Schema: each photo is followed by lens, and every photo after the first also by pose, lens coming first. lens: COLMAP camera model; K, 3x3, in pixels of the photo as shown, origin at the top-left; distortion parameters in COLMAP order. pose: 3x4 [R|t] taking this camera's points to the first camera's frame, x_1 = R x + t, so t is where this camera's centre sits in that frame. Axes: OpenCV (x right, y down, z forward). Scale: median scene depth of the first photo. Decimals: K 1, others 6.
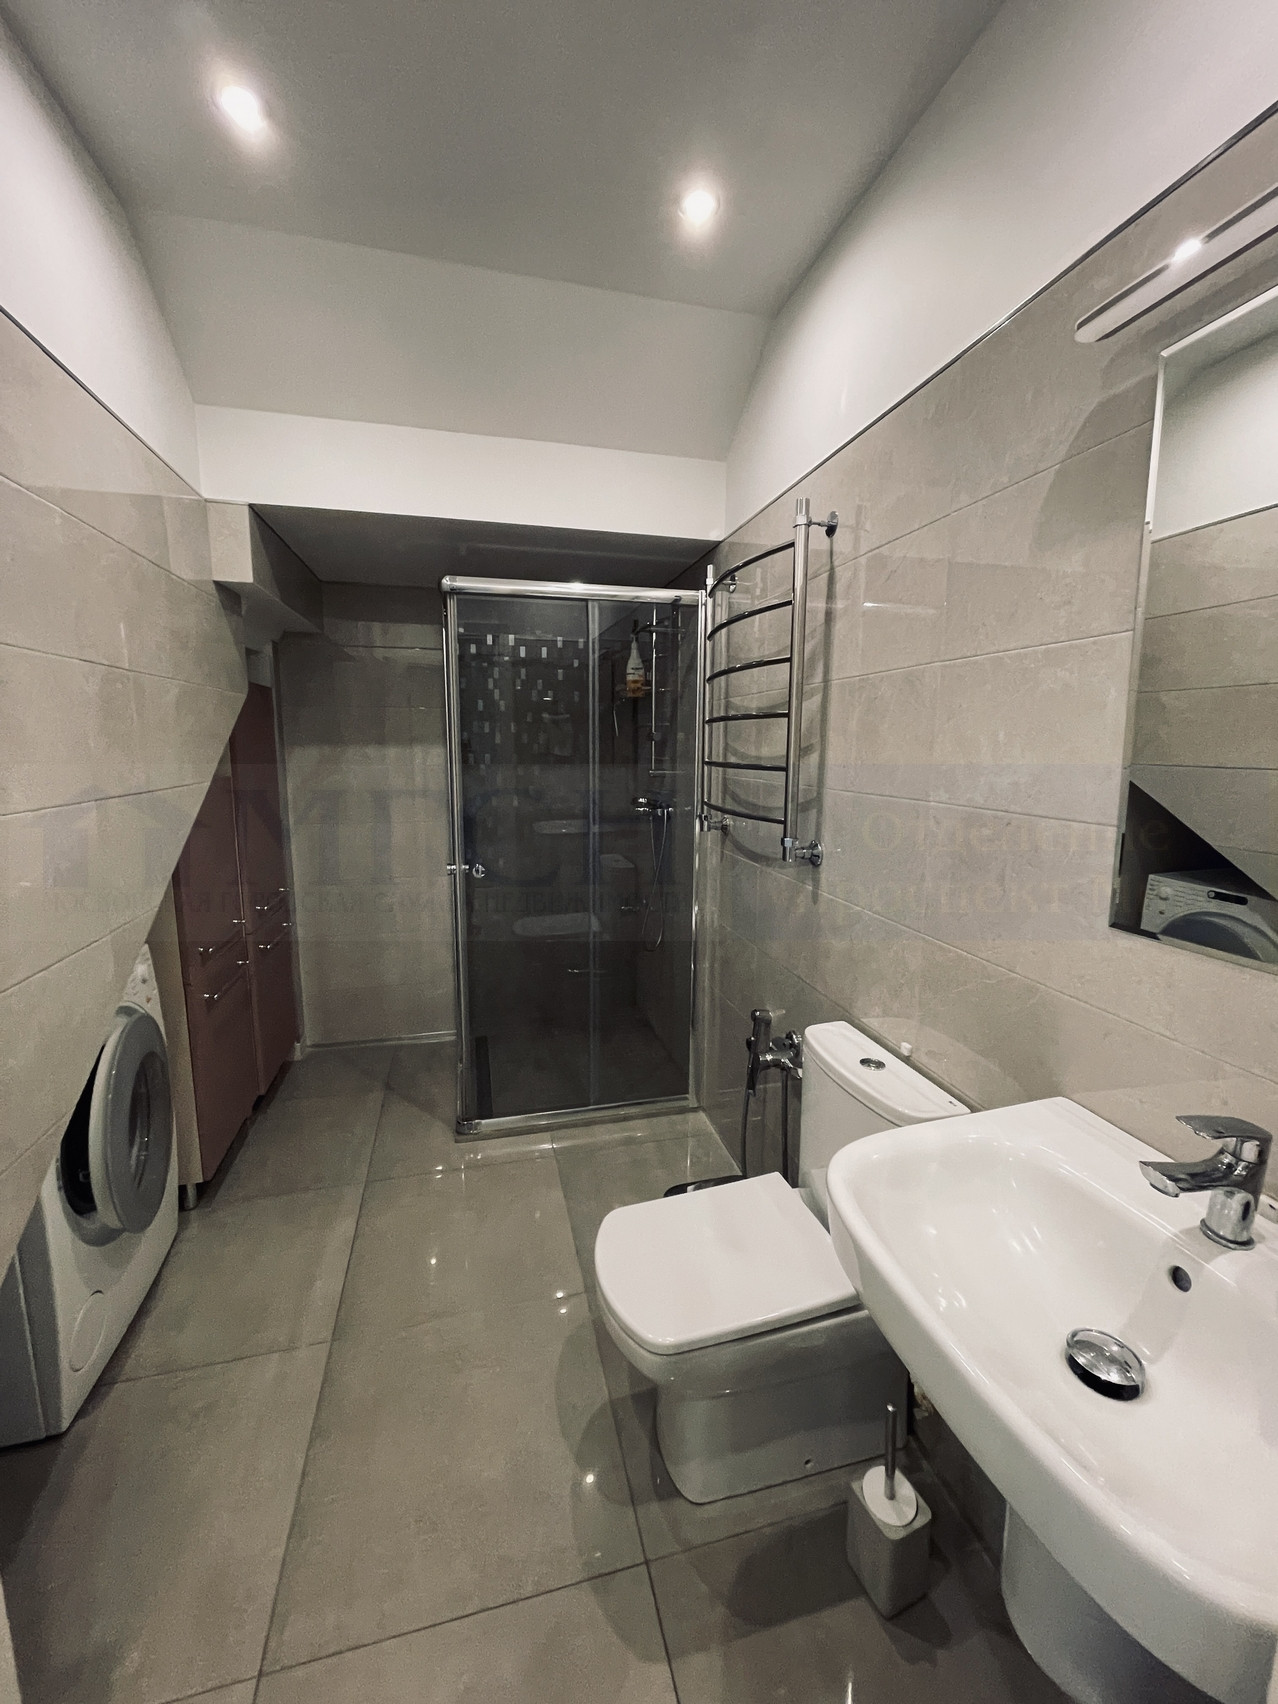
lens RADIAL K [[687.1, 0, 638.2], [0, 687.1, 850.6], [0, 0, 1]] dist [-0.001159, 0.000034]
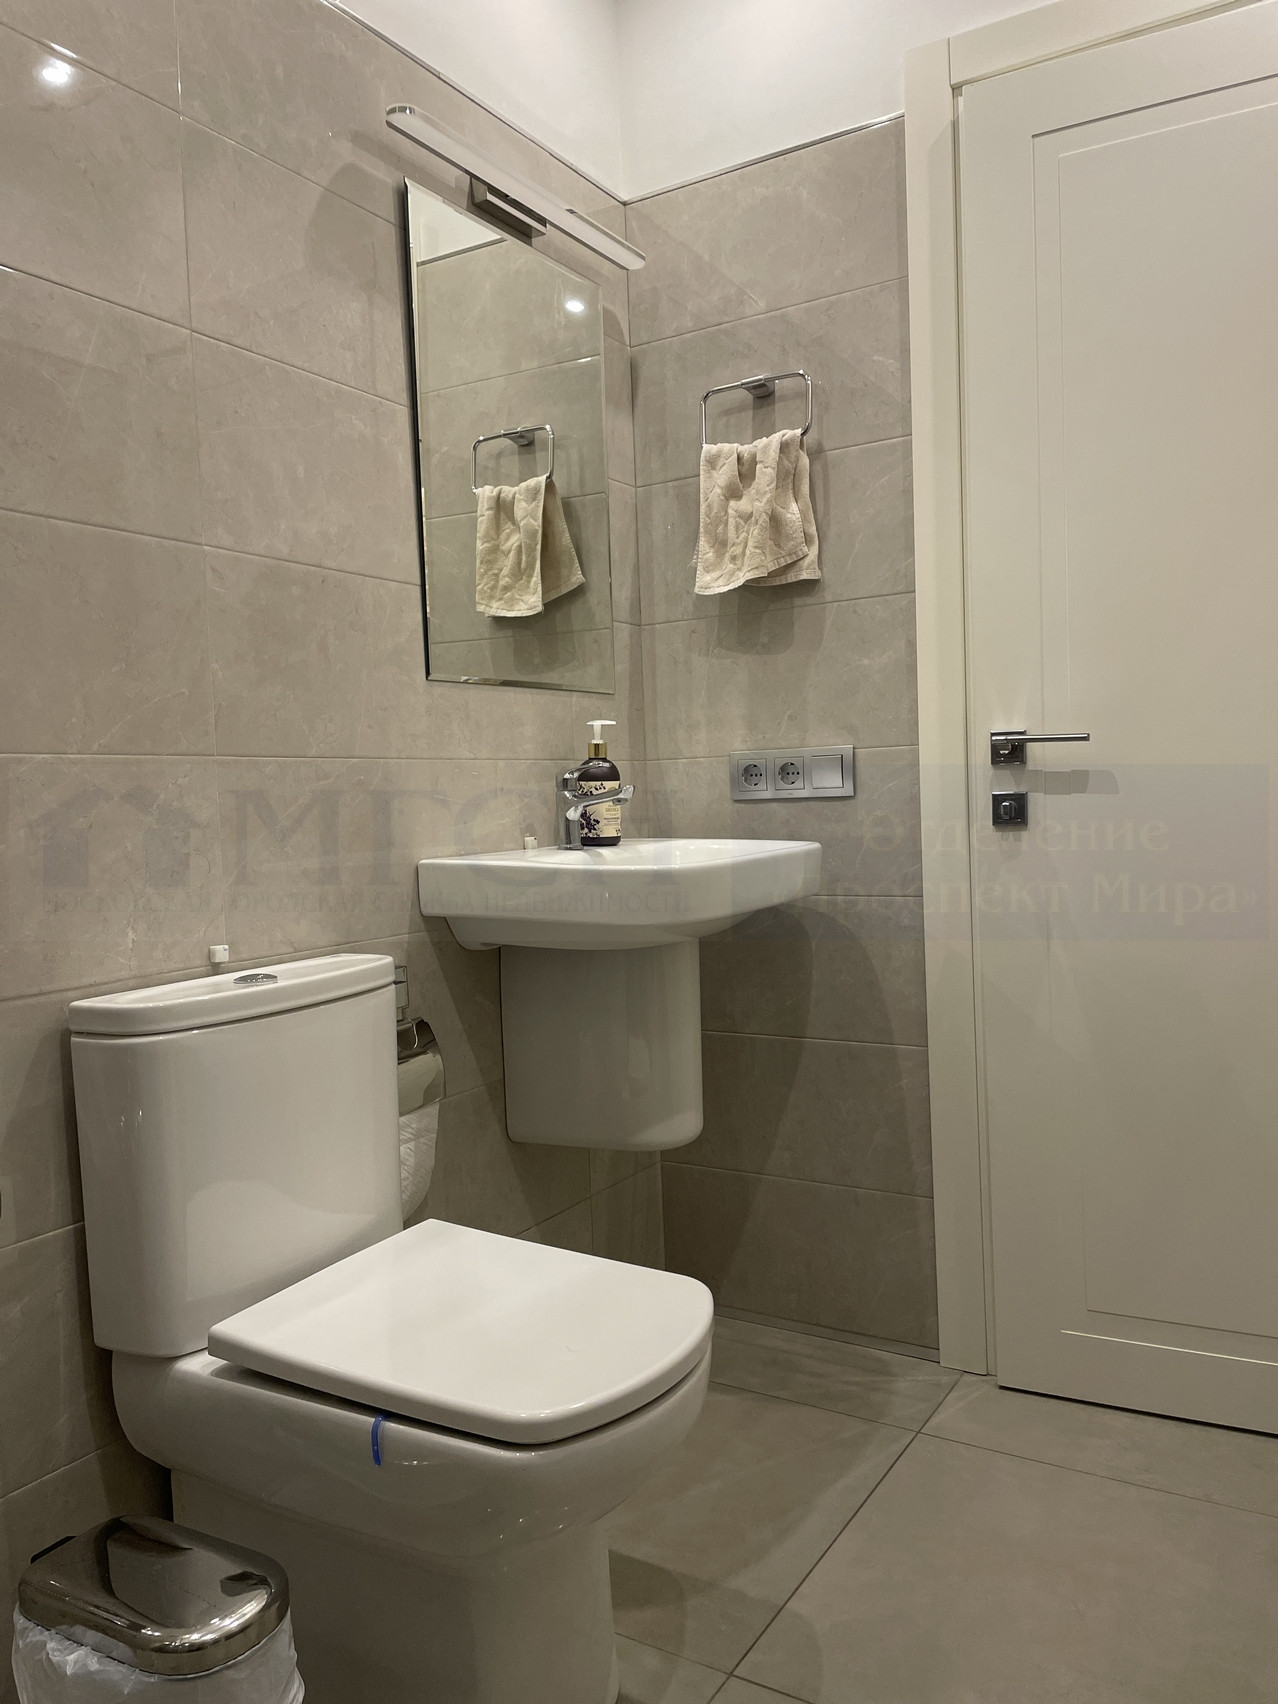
lens RADIAL K [[1292.2, 0, 639.2], [0, 1292.2, 849.8], [0, 0, 1]] dist [0.075082, -0.091913]
pose [[-0.710715, -0.006267, 0.703452, -0.831614], [0.142337, 0.977997, 0.152518, 0.092092], [-0.688930, 0.208524, -0.694185, 1.859712]]
